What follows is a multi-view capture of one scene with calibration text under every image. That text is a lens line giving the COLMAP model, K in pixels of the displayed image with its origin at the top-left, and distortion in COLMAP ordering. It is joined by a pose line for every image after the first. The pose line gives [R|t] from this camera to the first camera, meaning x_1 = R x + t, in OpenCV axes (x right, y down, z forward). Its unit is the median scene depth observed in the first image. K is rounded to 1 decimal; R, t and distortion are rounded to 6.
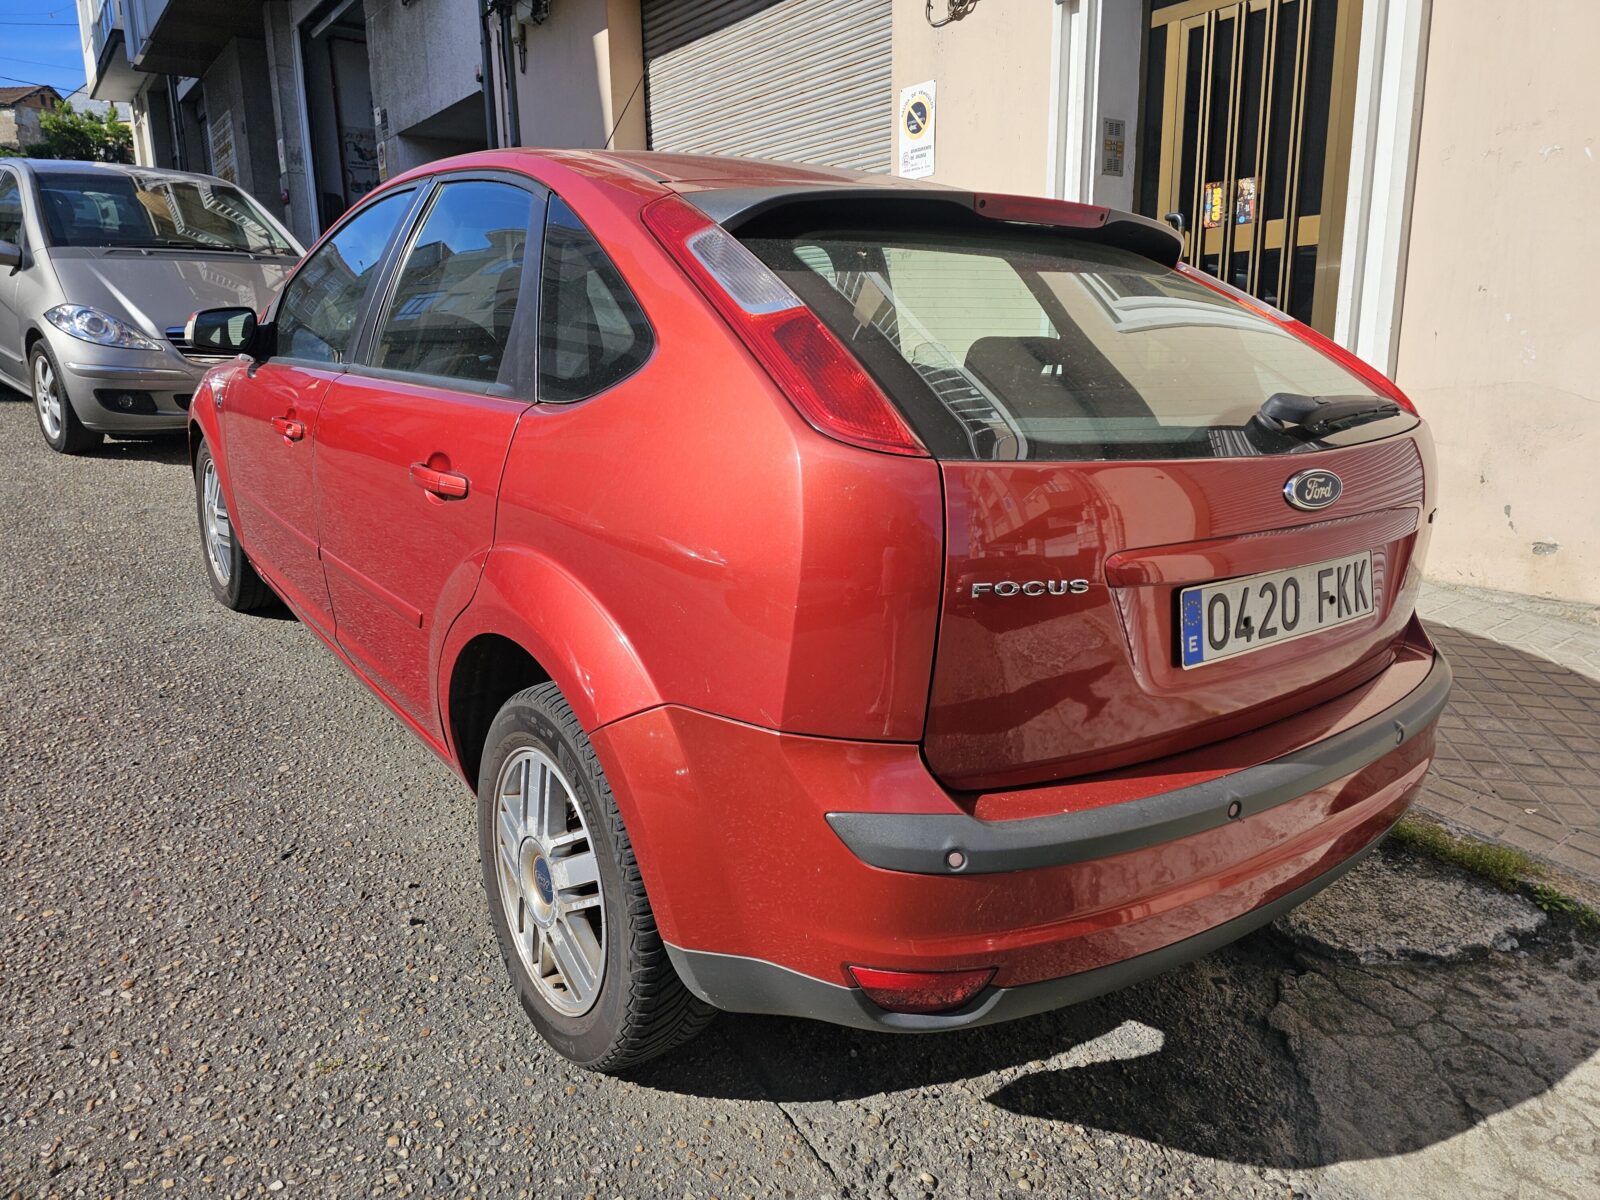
lens RADIAL K [[1085.6, 0, 806.4], [0, 1085.6, 576.1], [0, 0, 1]] dist [0.060461, -0.053259]
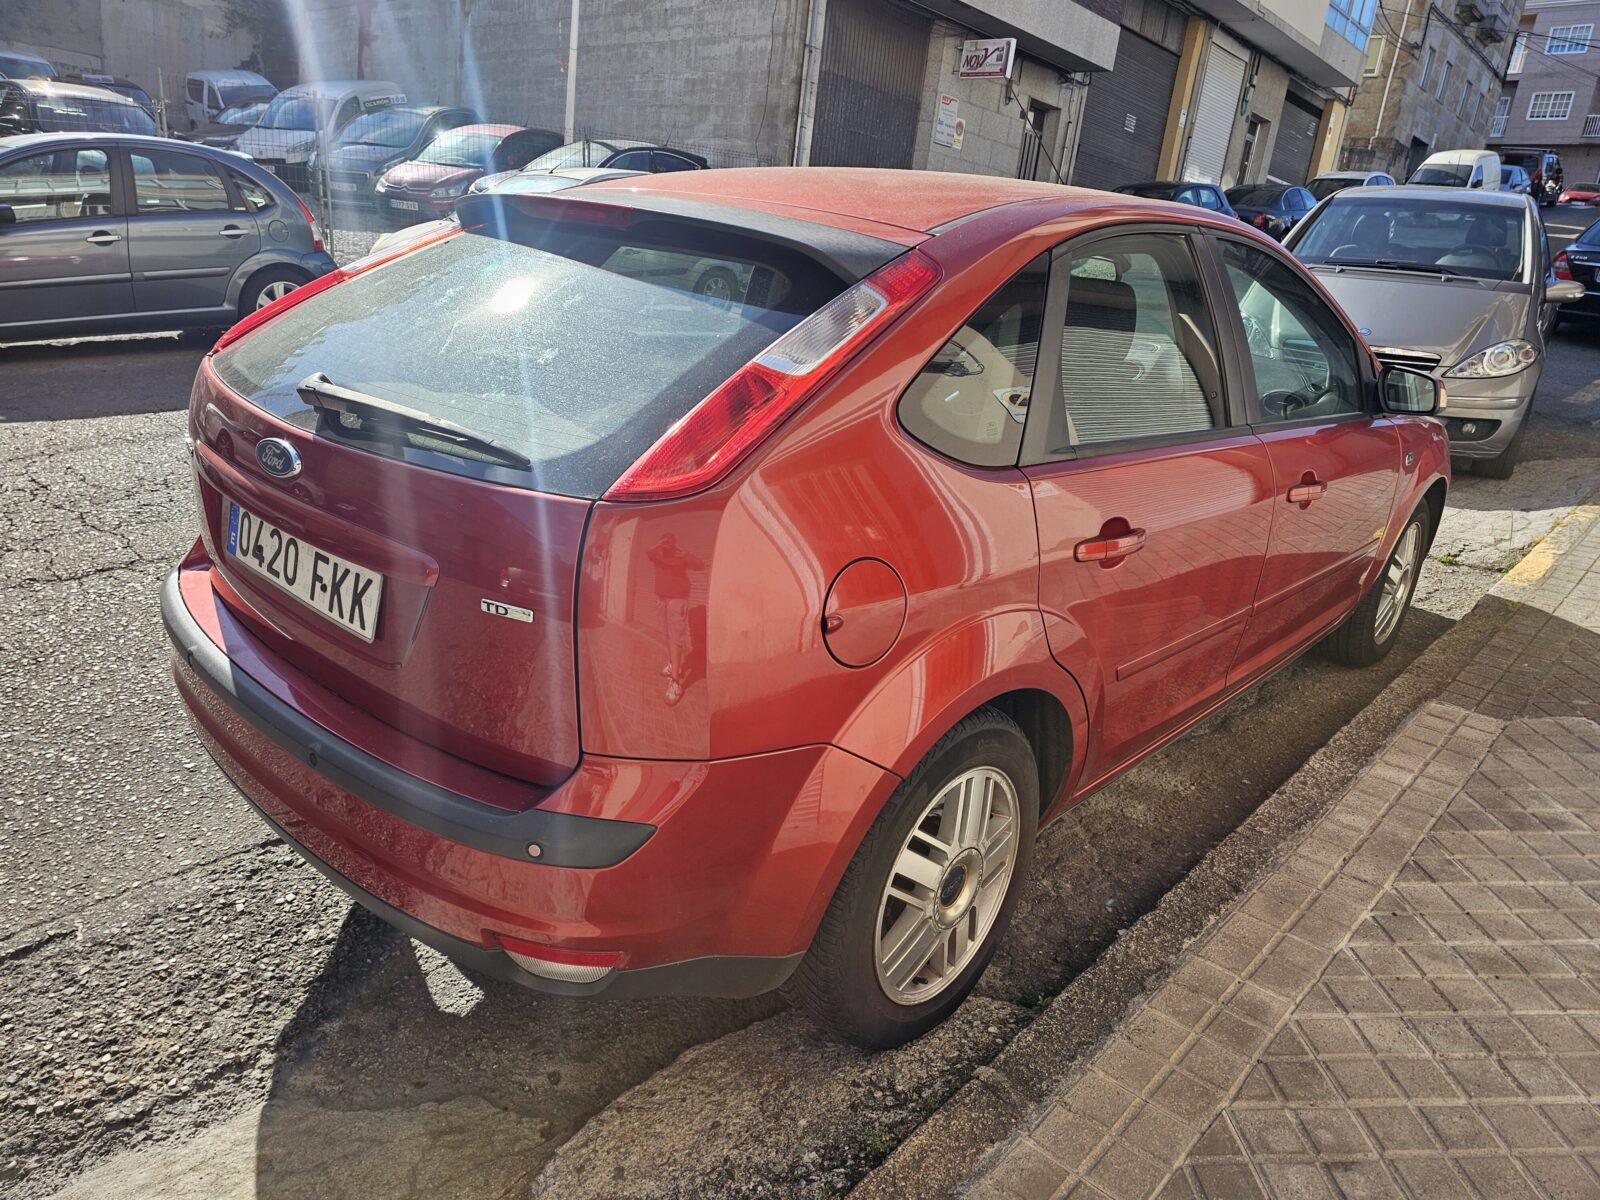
lens RADIAL K [[1095.4, 0, 809.2], [0, 1095.4, 594.2], [0, 0, 1]] dist [0.066246, -0.063902]
pose [[0.171043, 0.306933, -0.936235, 1.404008], [-0.318916, 0.916329, 0.242143, -0.335629], [0.932221, 0.257164, 0.254618, 1.080399]]
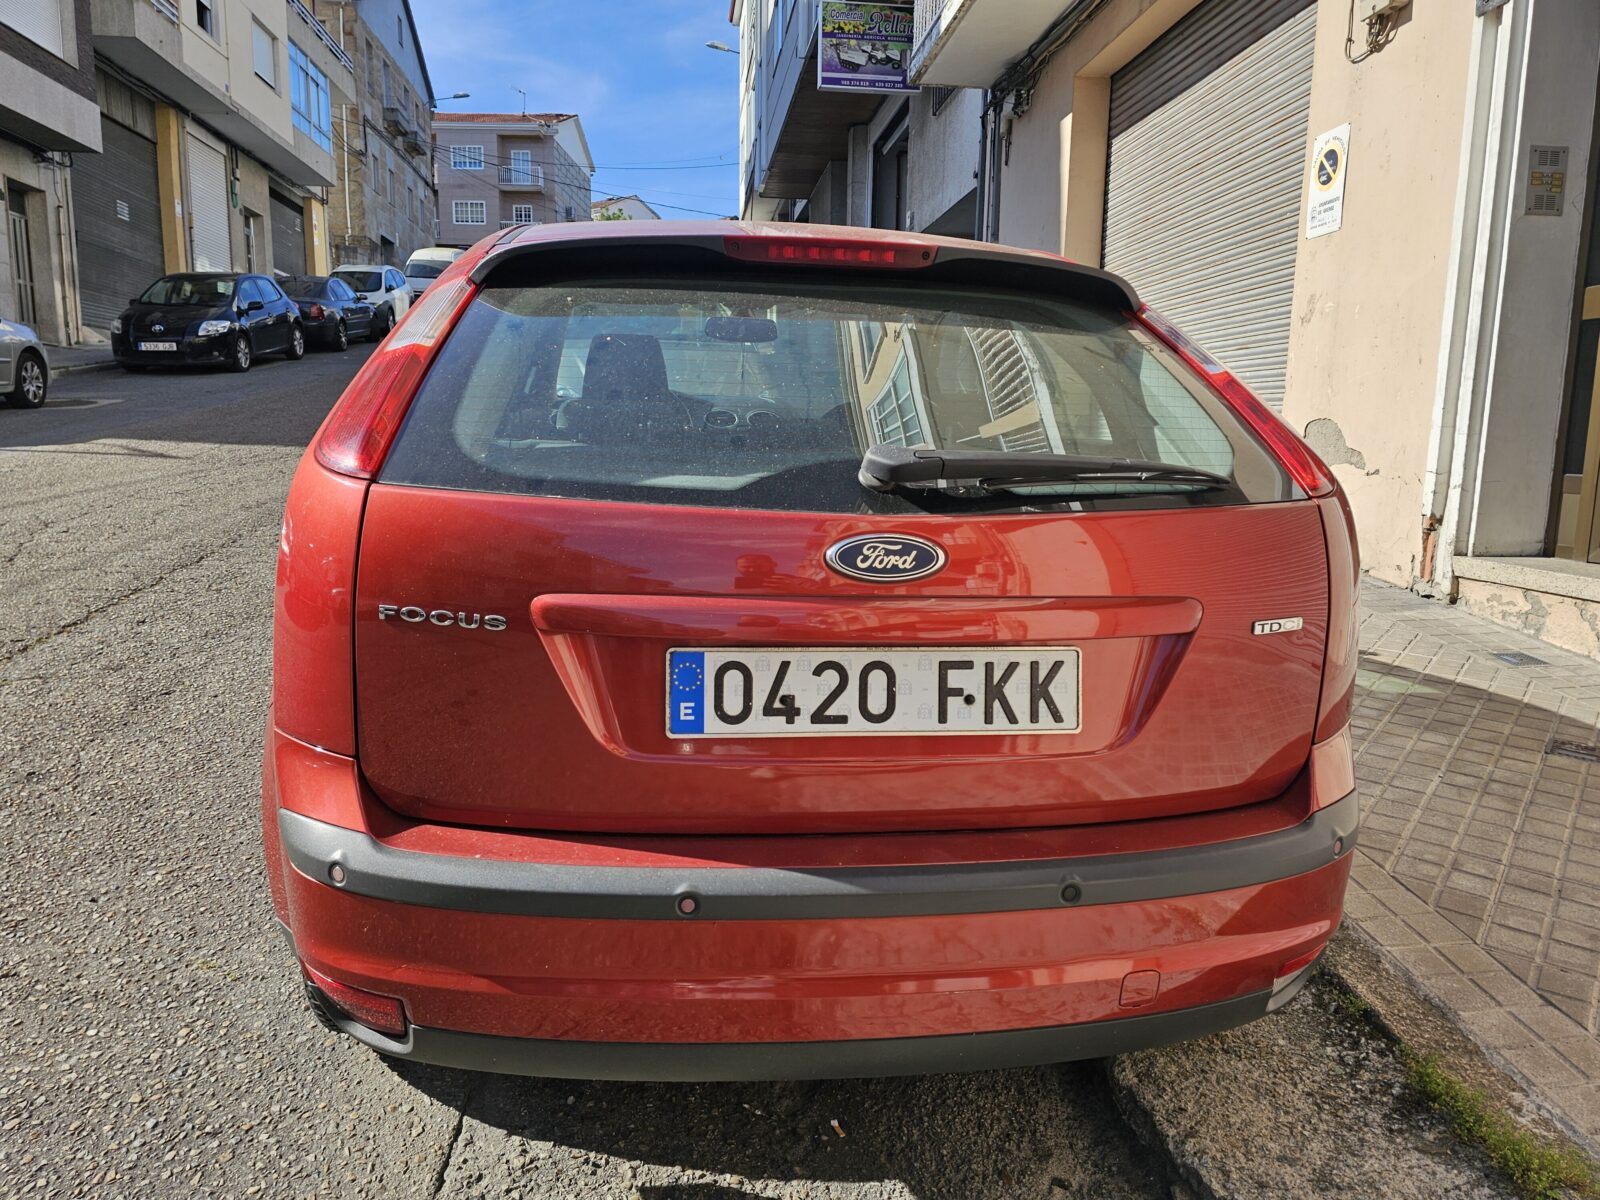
lens RADIAL K [[1095.4, 0, 809.2], [0, 1095.4, 594.2], [0, 0, 1]] dist [0.066246, -0.063902]
pose [[0.863500, 0.095274, -0.495268, 0.722875], [-0.125874, 0.991631, -0.028702, -0.016758], [0.488389, 0.087126, 0.868266, 0.208045]]
